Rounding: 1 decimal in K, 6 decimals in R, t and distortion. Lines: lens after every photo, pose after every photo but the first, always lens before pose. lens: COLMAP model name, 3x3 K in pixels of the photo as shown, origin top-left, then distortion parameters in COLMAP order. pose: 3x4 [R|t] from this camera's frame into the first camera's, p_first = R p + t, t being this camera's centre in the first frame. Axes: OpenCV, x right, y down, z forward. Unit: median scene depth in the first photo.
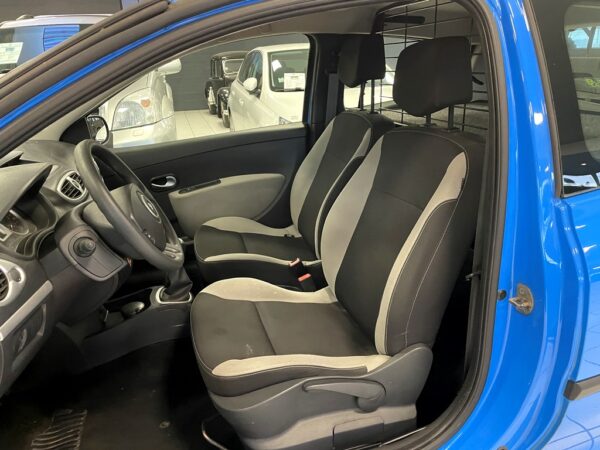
lens RADIAL K [[462.0, 0, 299.0], [0, 462.0, 225.0], [0, 0, 1]] dist [0.042055, 0.015591]
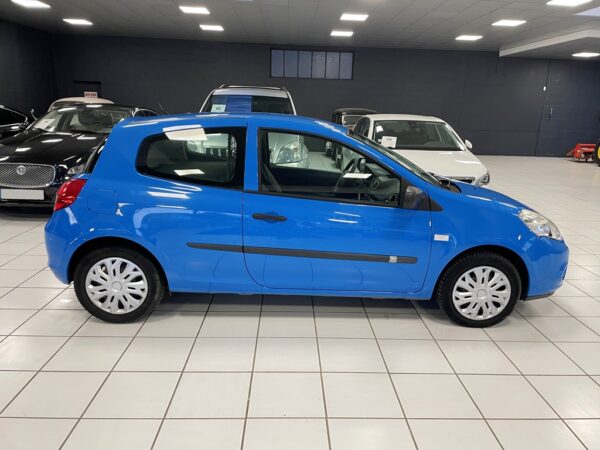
lens RADIAL K [[462.0, 0, 300.5], [0, 462.0, 224.5], [0, 0, 1]] dist [0.042055, 0.015591]
pose [[0.968956, 0.125844, -0.212810, 0.055665], [-0.144729, 0.986582, -0.075559, 0.087173], [0.200446, 0.104013, 0.974168, -0.400650]]
